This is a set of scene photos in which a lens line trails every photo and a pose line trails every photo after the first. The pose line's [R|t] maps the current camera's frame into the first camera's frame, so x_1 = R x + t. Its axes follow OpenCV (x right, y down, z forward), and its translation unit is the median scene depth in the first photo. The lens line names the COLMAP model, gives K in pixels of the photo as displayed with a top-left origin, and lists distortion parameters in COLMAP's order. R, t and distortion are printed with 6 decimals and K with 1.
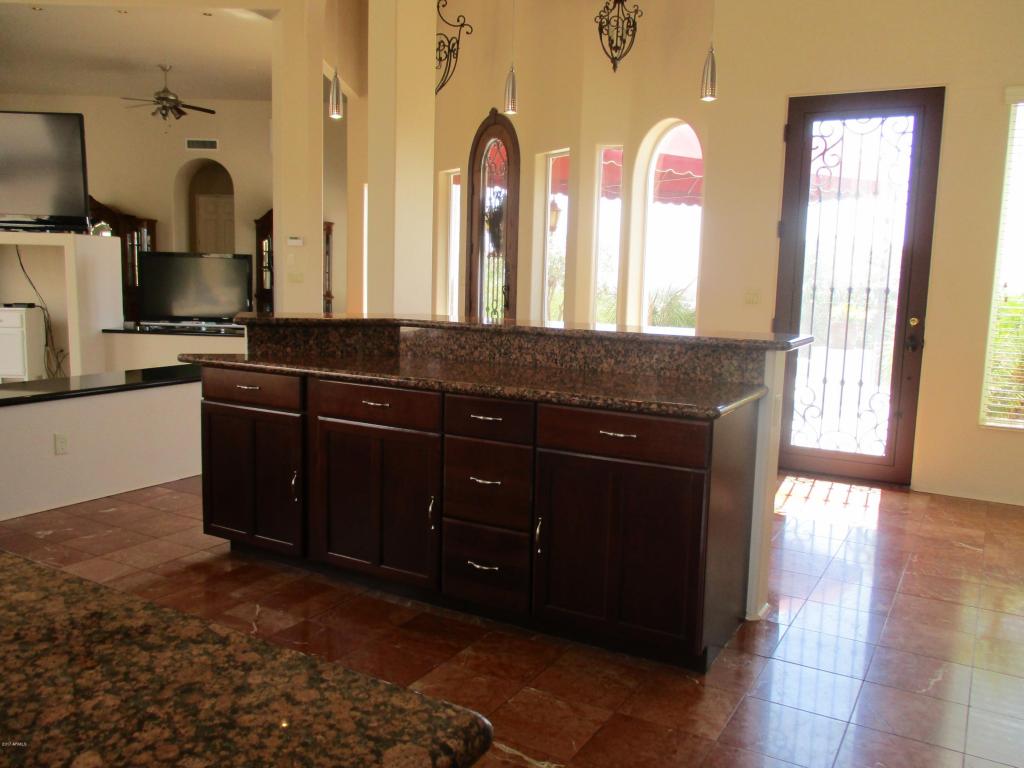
lens RADIAL K [[854.2, 0, 521.5], [0, 854.2, 387.6], [0, 0, 1]] dist [-0.028564, 0.020658]
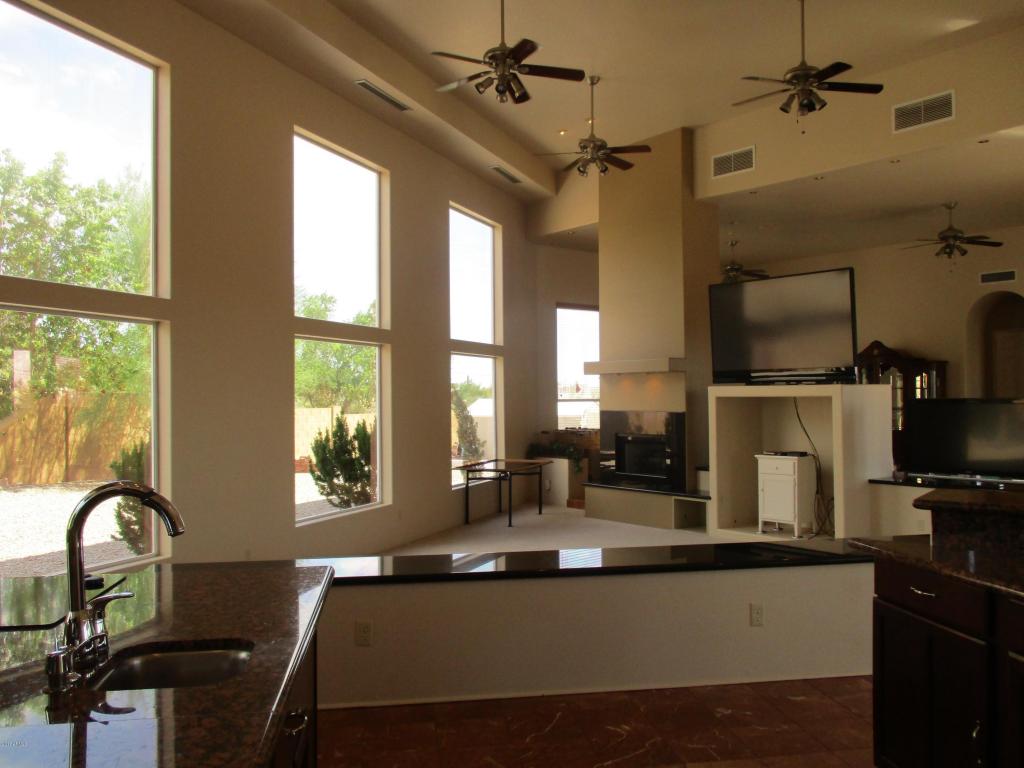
lens RADIAL K [[854.2, 0, 521.0], [0, 854.2, 388.8], [0, 0, 1]] dist [-0.028564, 0.020658]
pose [[0.621165, -0.043298, -0.782483, 0.034595], [-0.080612, 0.989646, -0.118754, -0.032183], [0.779523, 0.136843, 0.611243, 0.108881]]
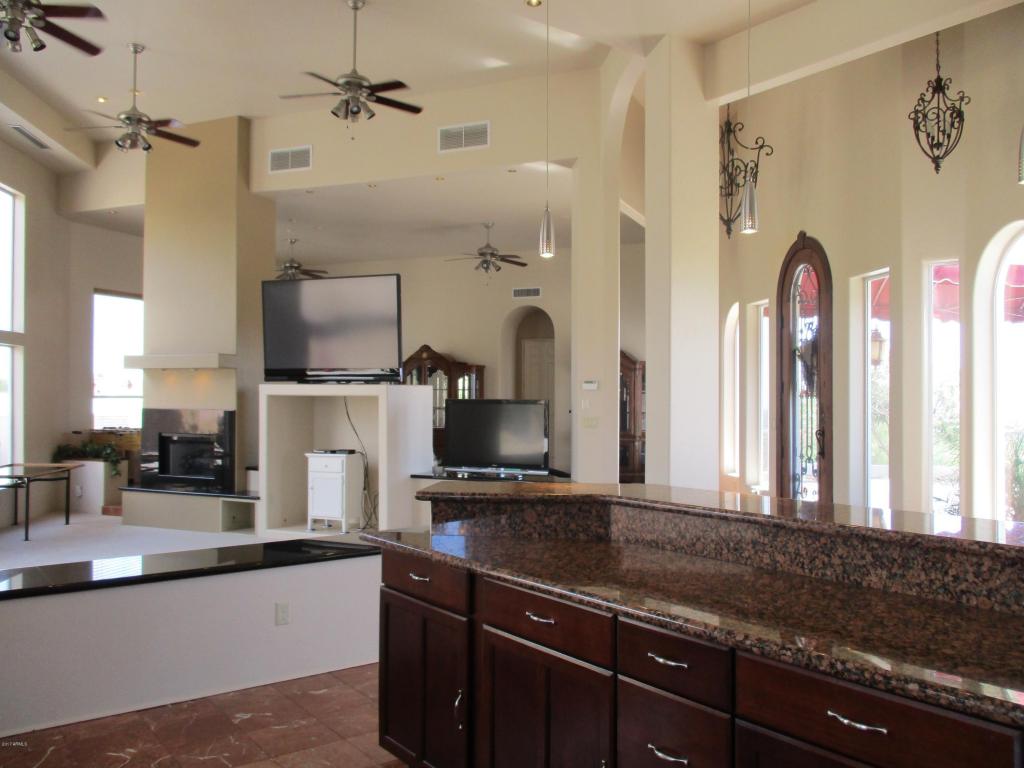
lens RADIAL K [[854.2, 0, 518.9], [0, 854.2, 389.6], [0, 0, 1]] dist [-0.028564, 0.020658]
pose [[0.918358, -0.028470, -0.394725, 0.054366], [-0.031697, 0.988913, -0.145072, -0.033282], [0.394479, 0.145740, 0.907274, 0.128173]]
